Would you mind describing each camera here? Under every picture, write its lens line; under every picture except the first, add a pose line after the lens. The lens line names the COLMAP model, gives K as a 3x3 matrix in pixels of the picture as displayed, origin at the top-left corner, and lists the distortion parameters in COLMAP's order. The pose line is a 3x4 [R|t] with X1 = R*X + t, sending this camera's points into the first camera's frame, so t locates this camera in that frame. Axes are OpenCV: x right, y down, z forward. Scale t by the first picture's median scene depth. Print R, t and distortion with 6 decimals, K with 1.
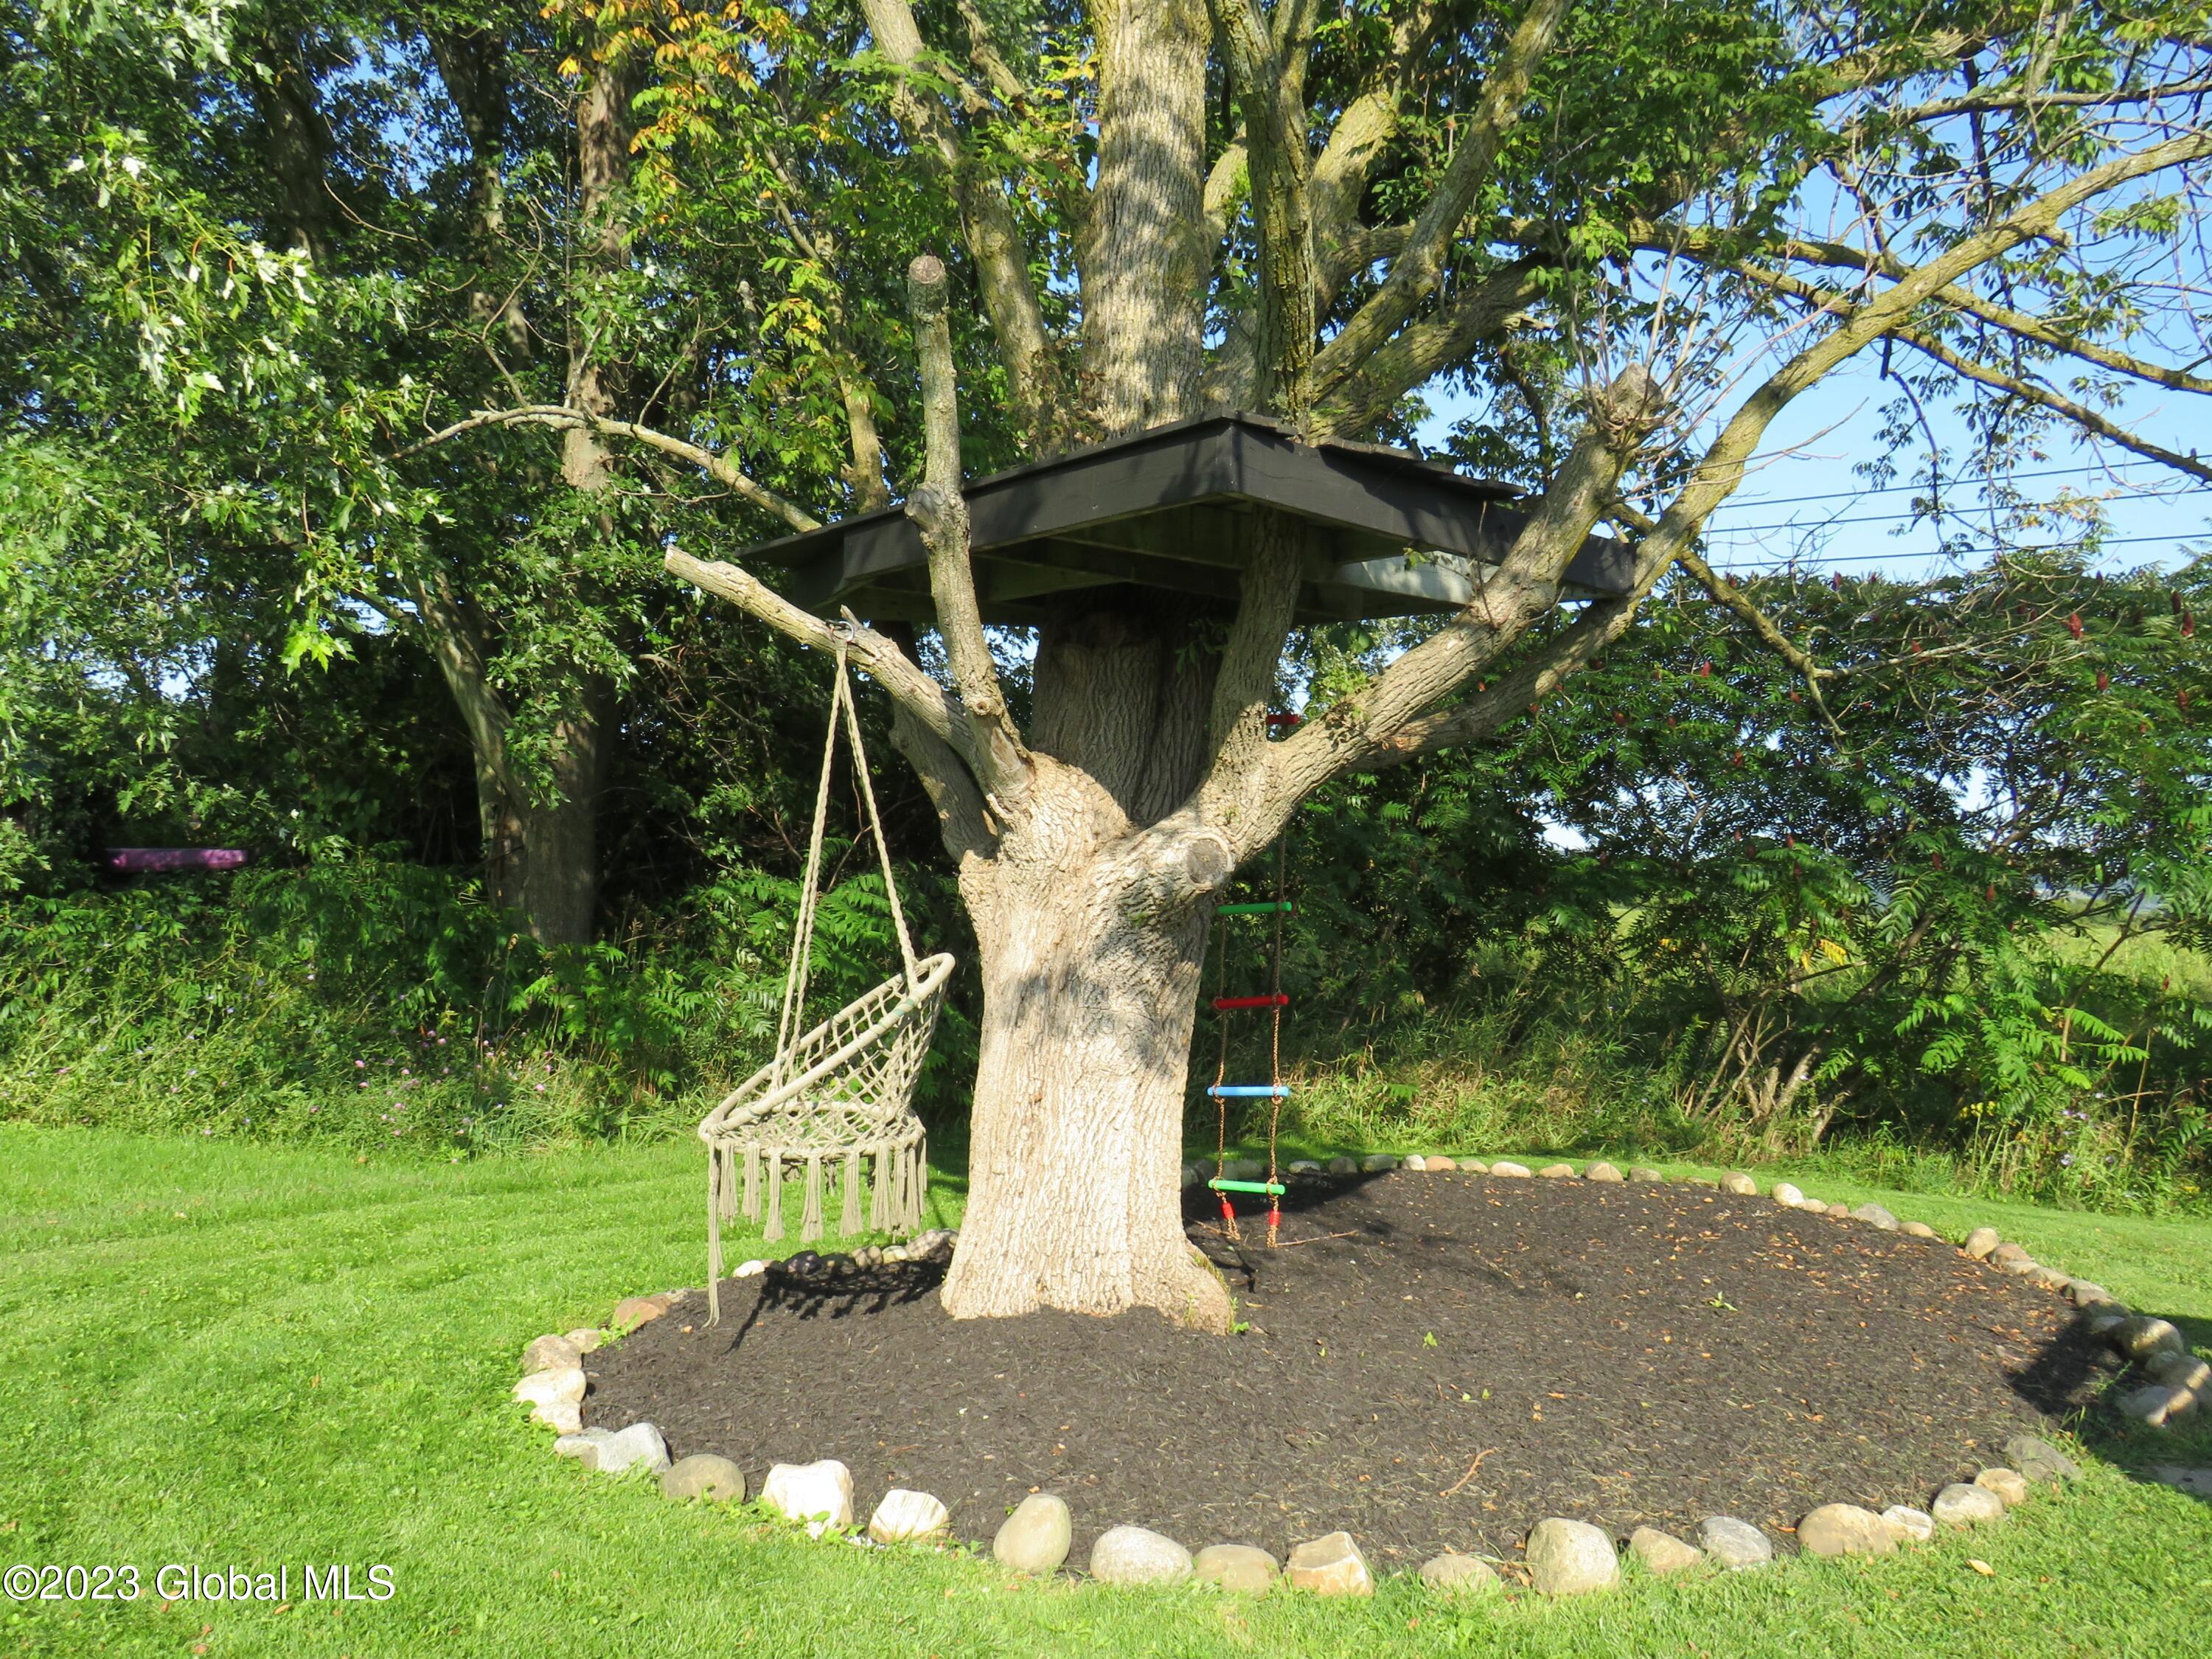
lens RADIAL K [[1608.3, 0, 1107.2], [0, 1608.3, 913.1], [0, 0, 1]] dist [-0.025679, -0.002614]
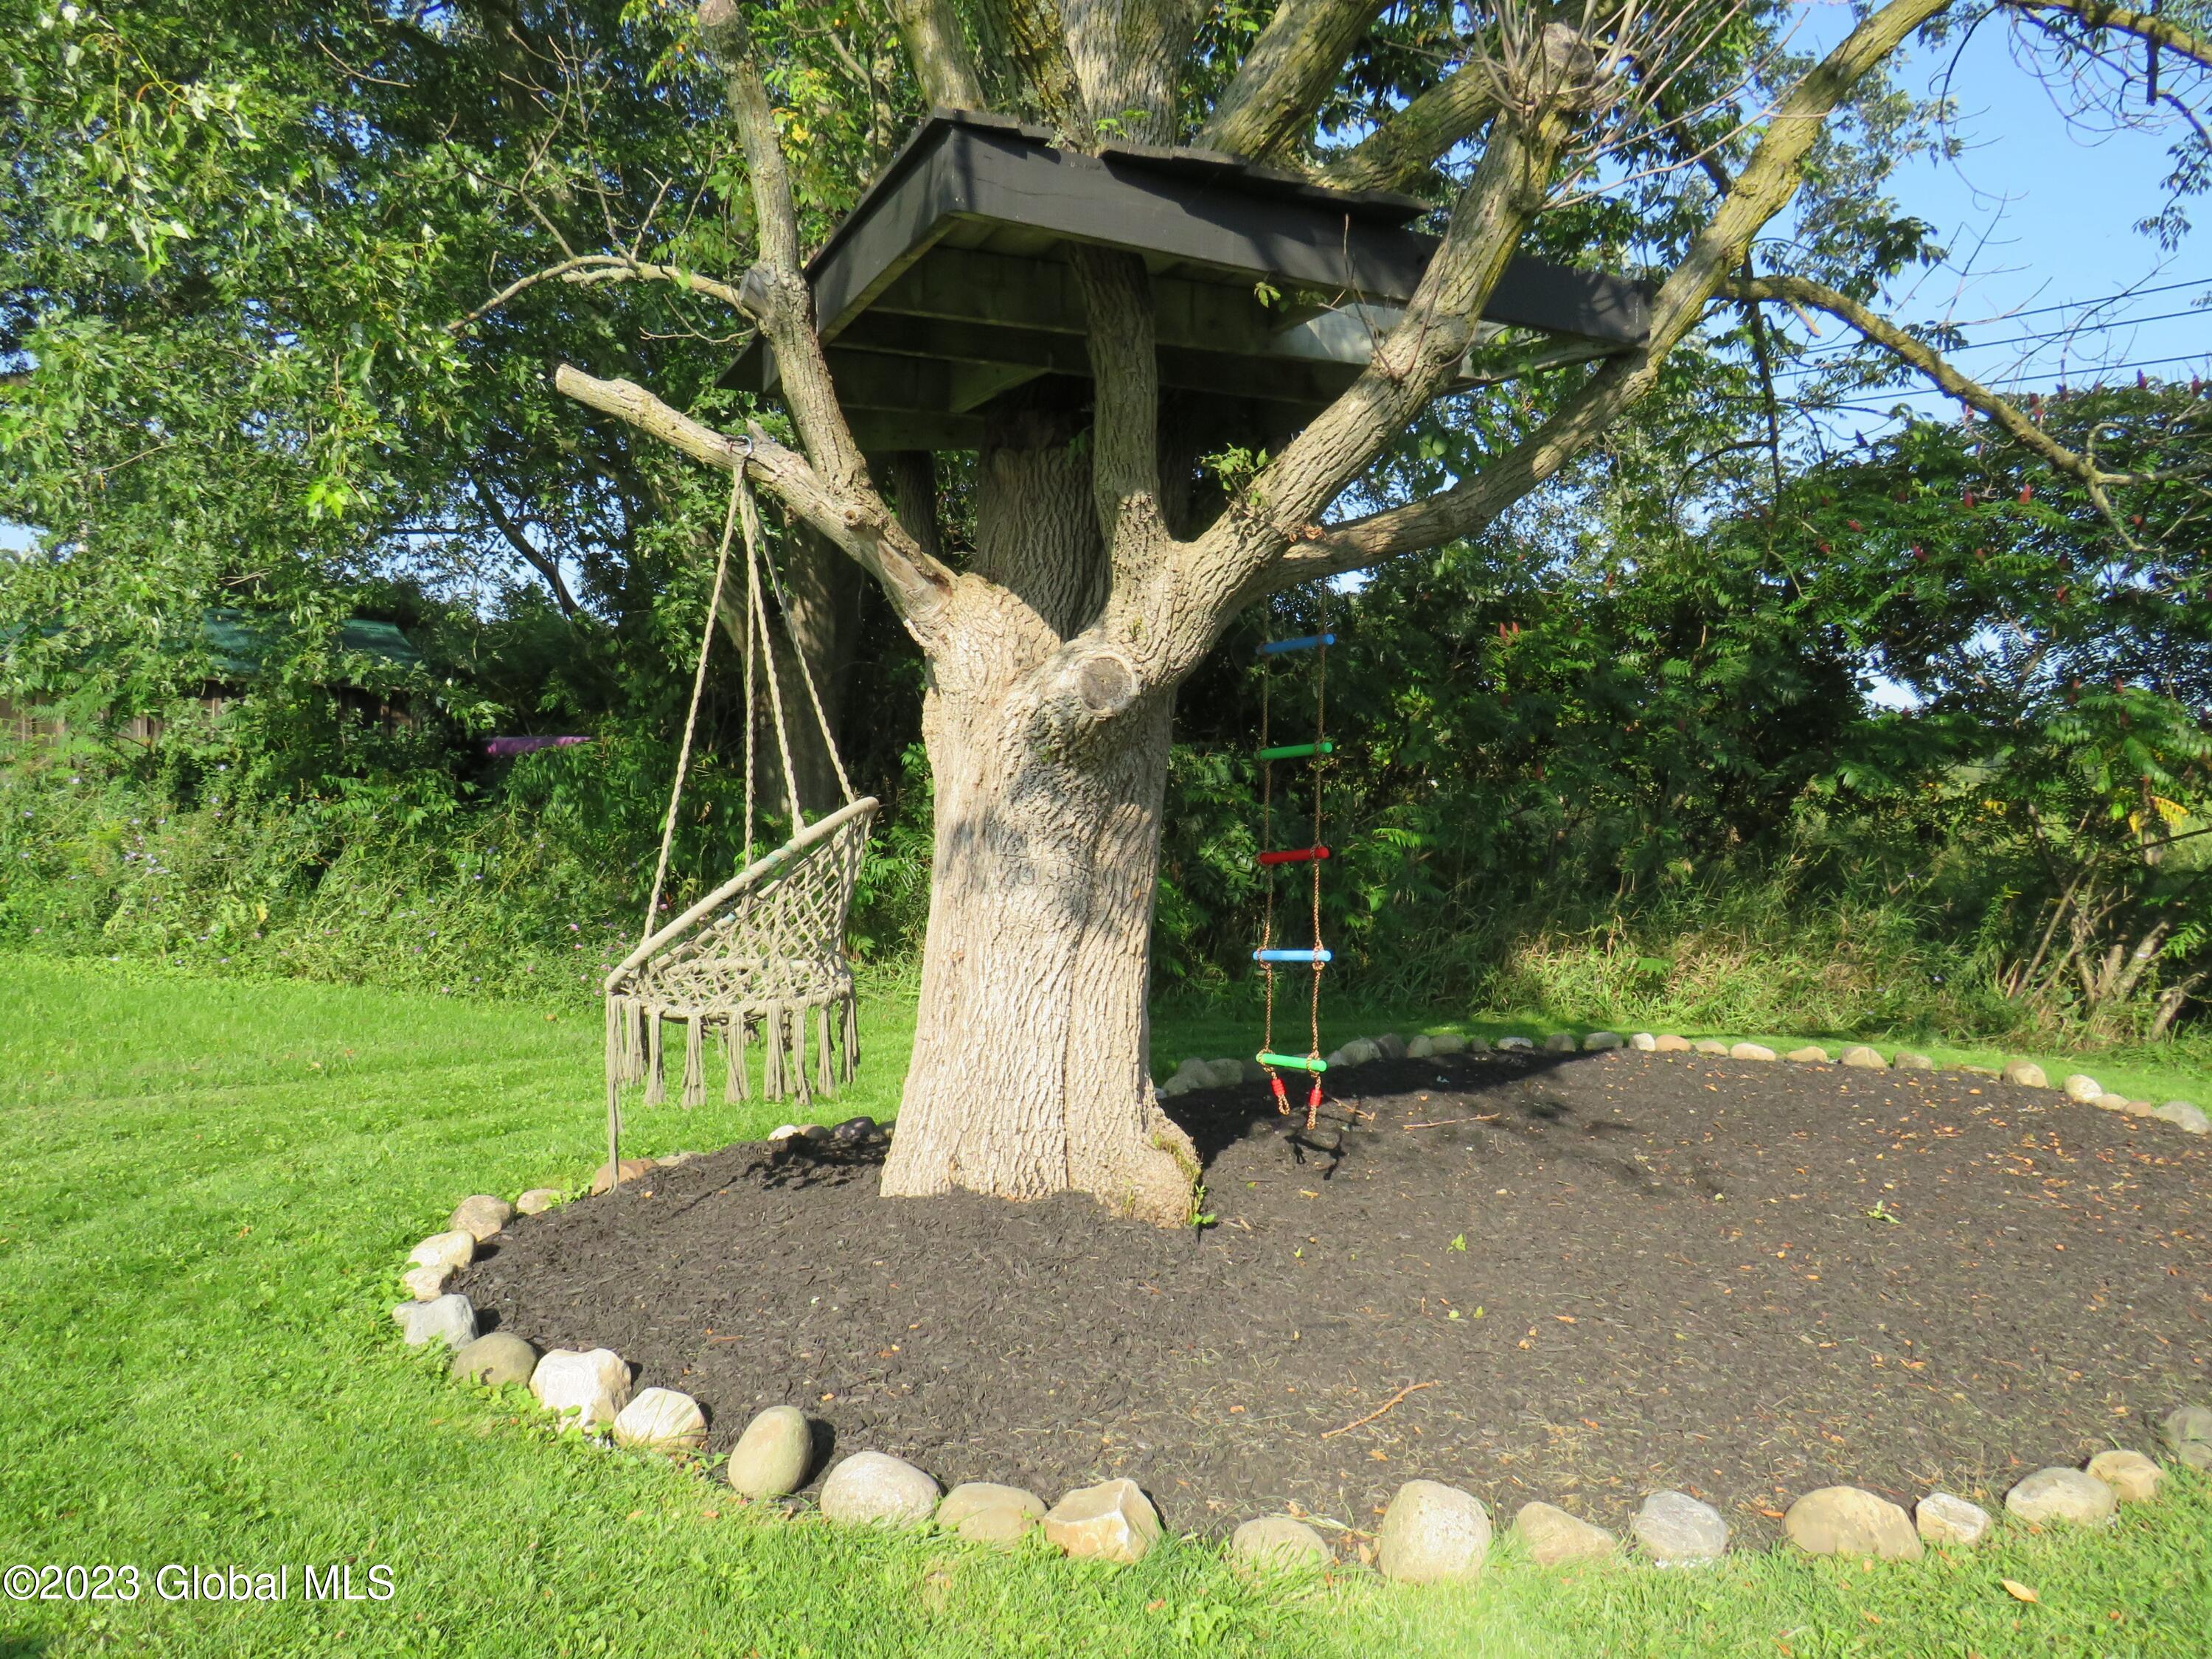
lens RADIAL K [[1583.4, 0, 1089.9], [0, 1583.4, 832.1], [0, 0, 1]] dist [-0.031831, 0.017032]
pose [[0.976995, -0.005849, -0.213182, 0.210436], [0.011639, 0.999596, 0.025918, 0.022696], [0.212945, -0.027803, 0.976669, 0.148360]]
